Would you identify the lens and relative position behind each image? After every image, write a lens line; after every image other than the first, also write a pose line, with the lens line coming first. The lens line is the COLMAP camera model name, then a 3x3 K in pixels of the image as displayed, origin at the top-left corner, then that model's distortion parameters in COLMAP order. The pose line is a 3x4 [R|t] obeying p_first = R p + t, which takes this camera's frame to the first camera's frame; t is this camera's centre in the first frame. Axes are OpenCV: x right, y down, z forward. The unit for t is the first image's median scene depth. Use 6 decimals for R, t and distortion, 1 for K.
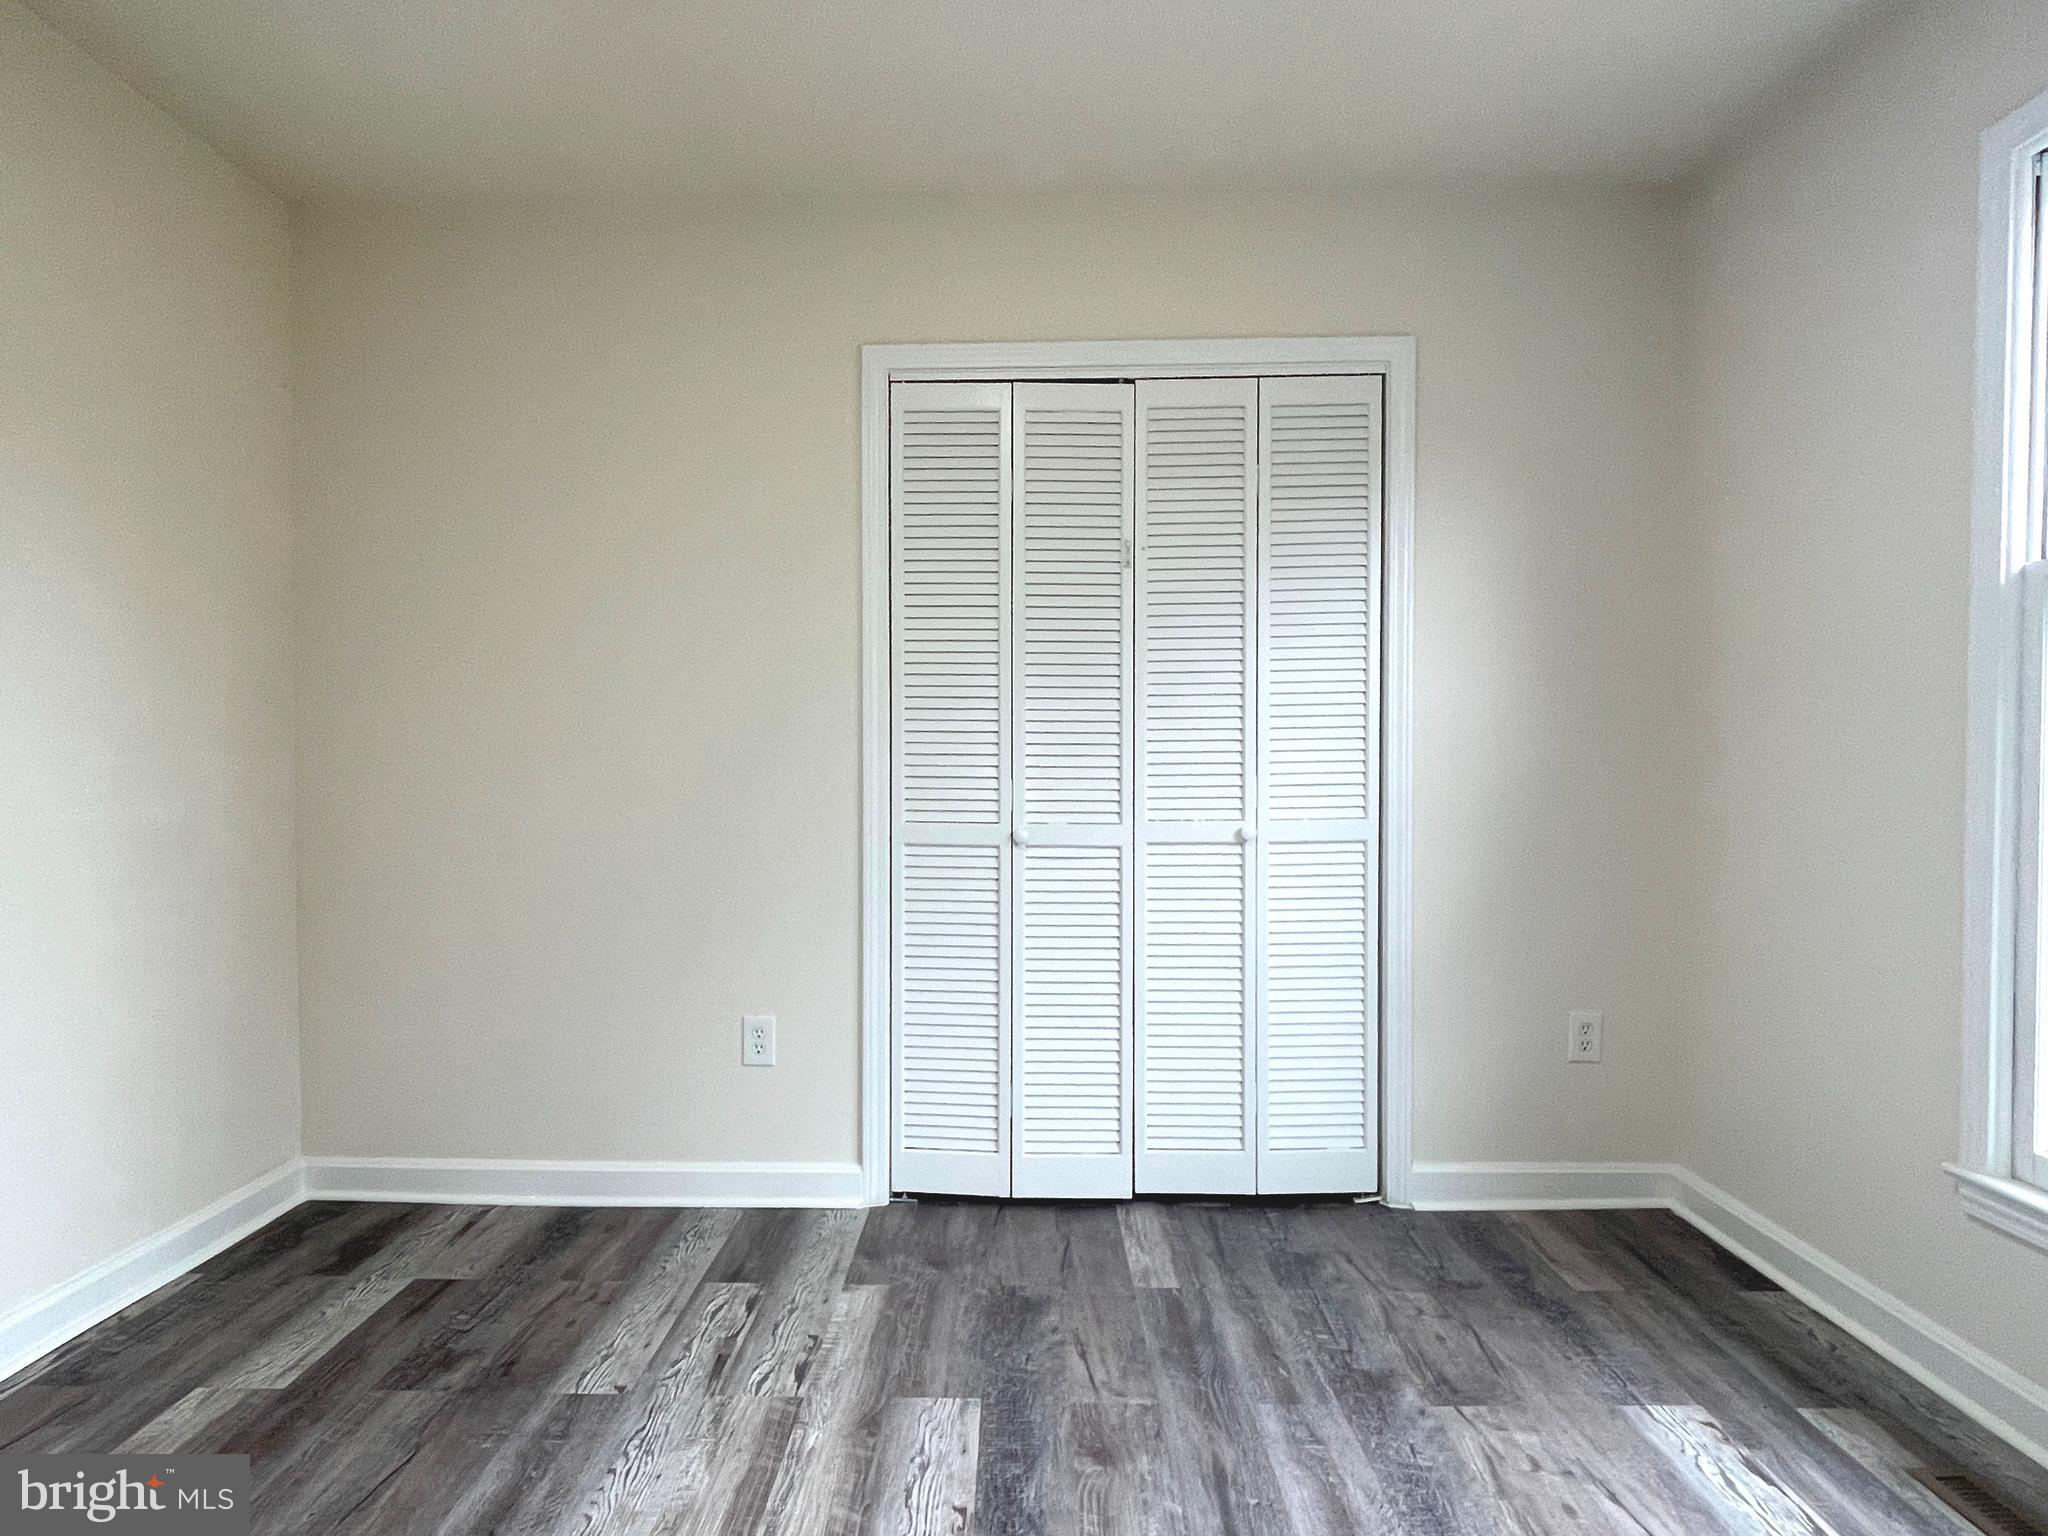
lens RADIAL K [[1204.6, 0, 1001.4], [0, 1204.6, 789.1], [0, 0, 1]] dist [0.000920, 0.002634]
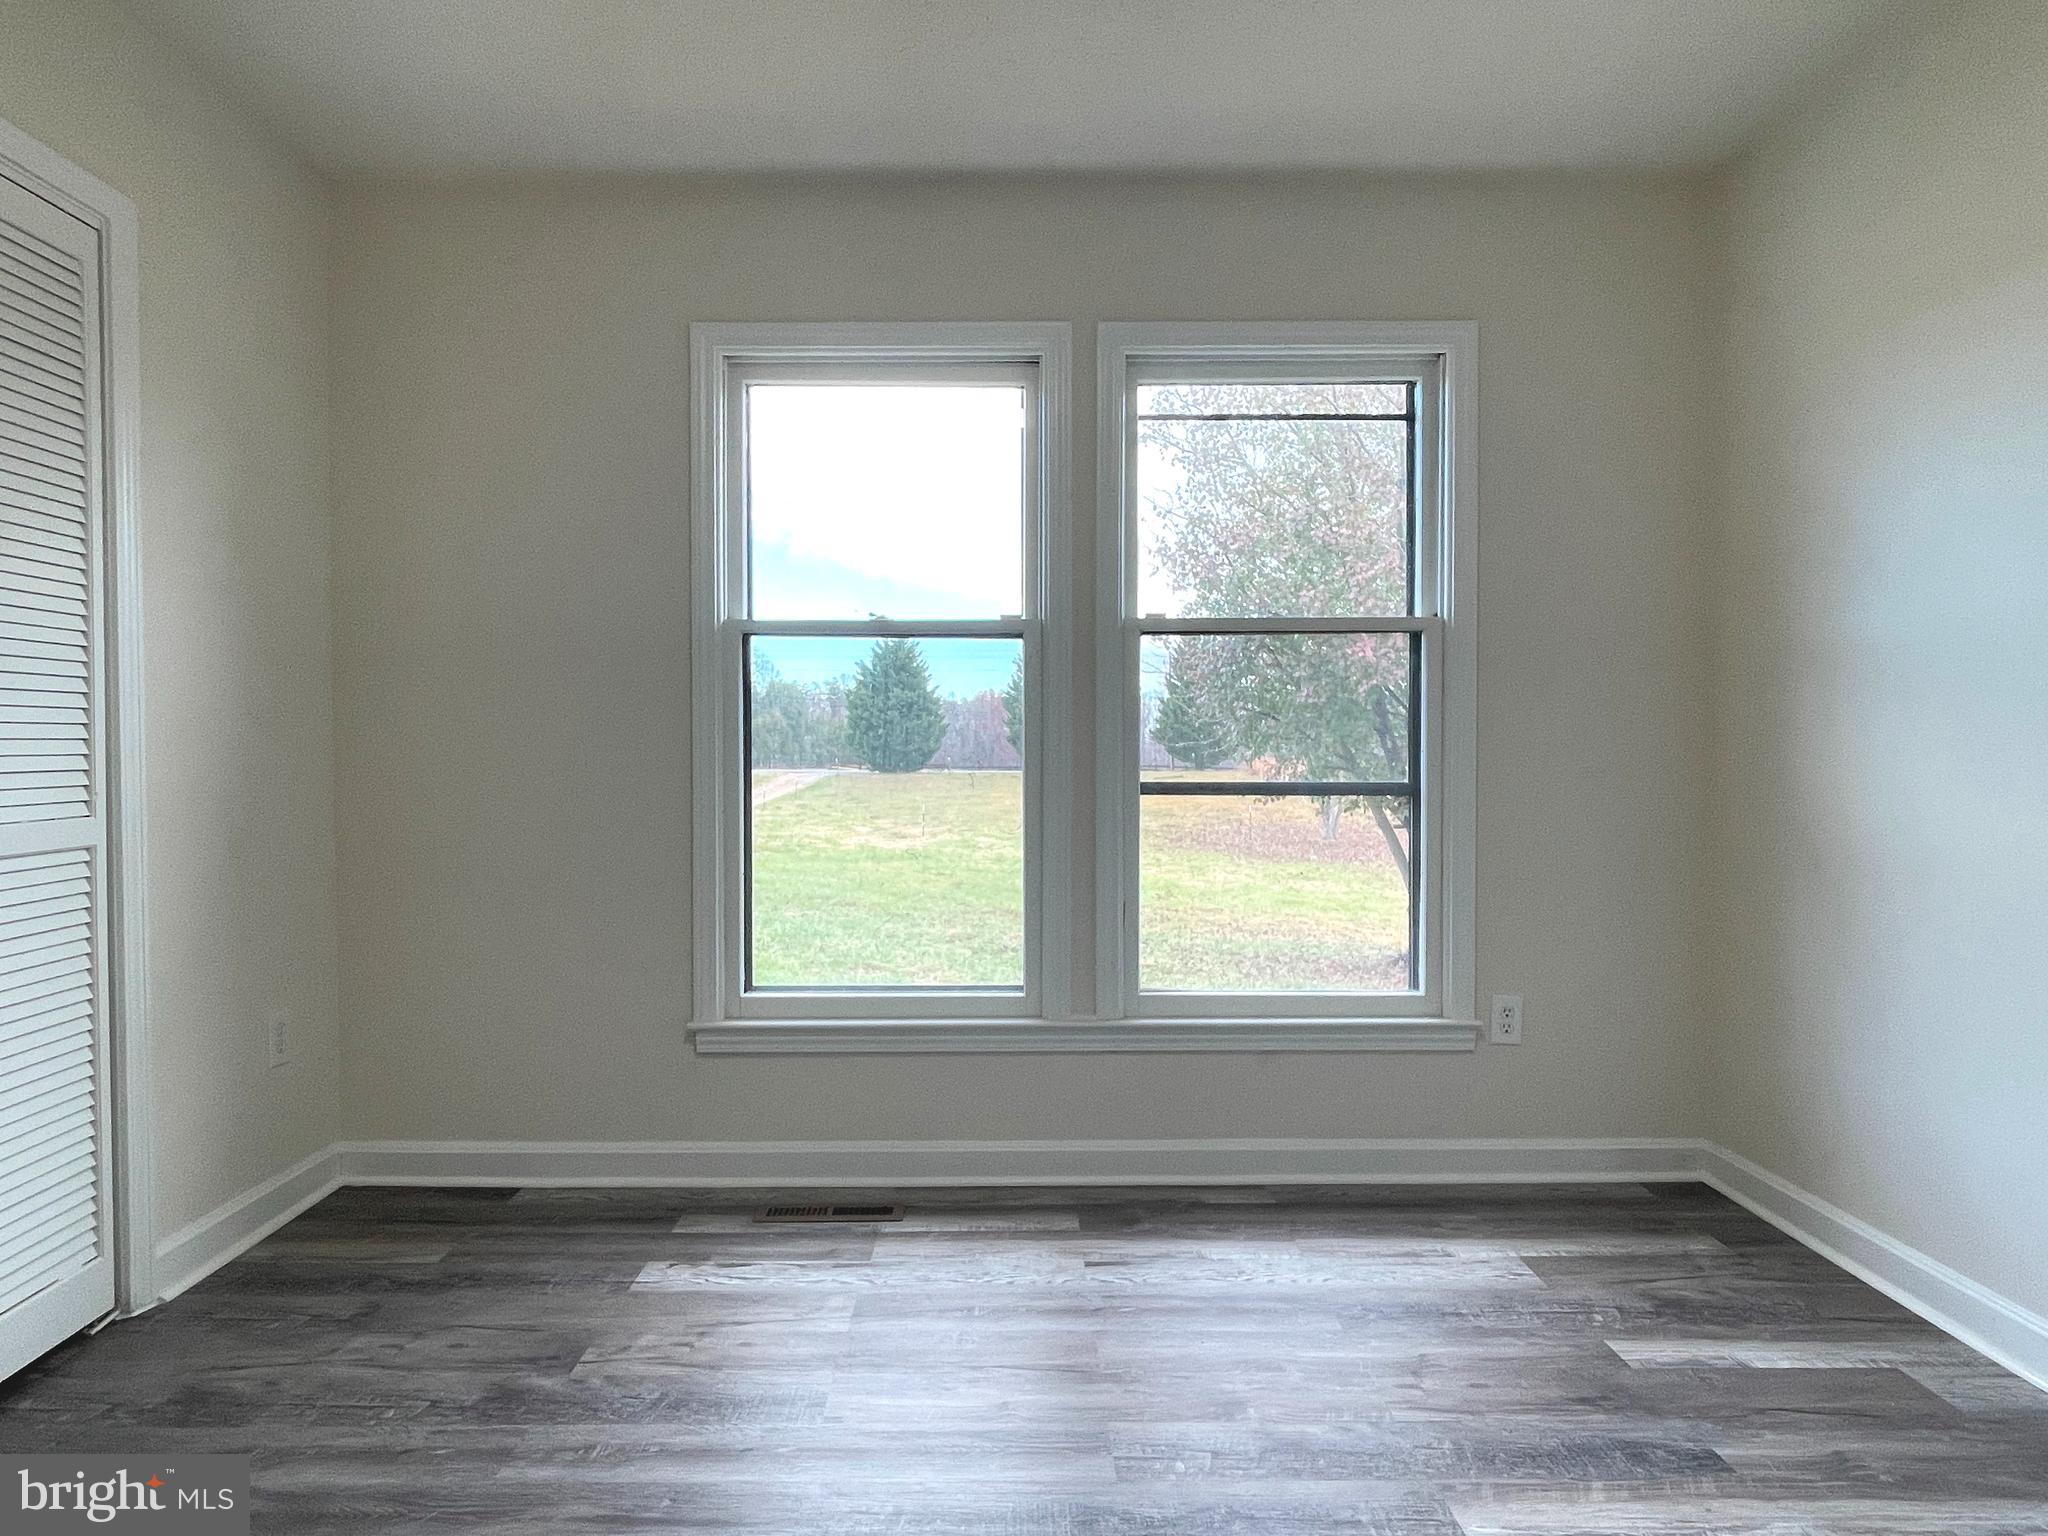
lens RADIAL K [[1204.6, 0, 1001.4], [0, 1204.6, 789.1], [0, 0, 1]] dist [0.000920, 0.002634]
pose [[-0.024113, -0.023856, 0.999425, -0.564144], [0.020936, 0.999484, 0.024362, 0.000753], [-0.999490, 0.021512, -0.023601, 0.557246]]
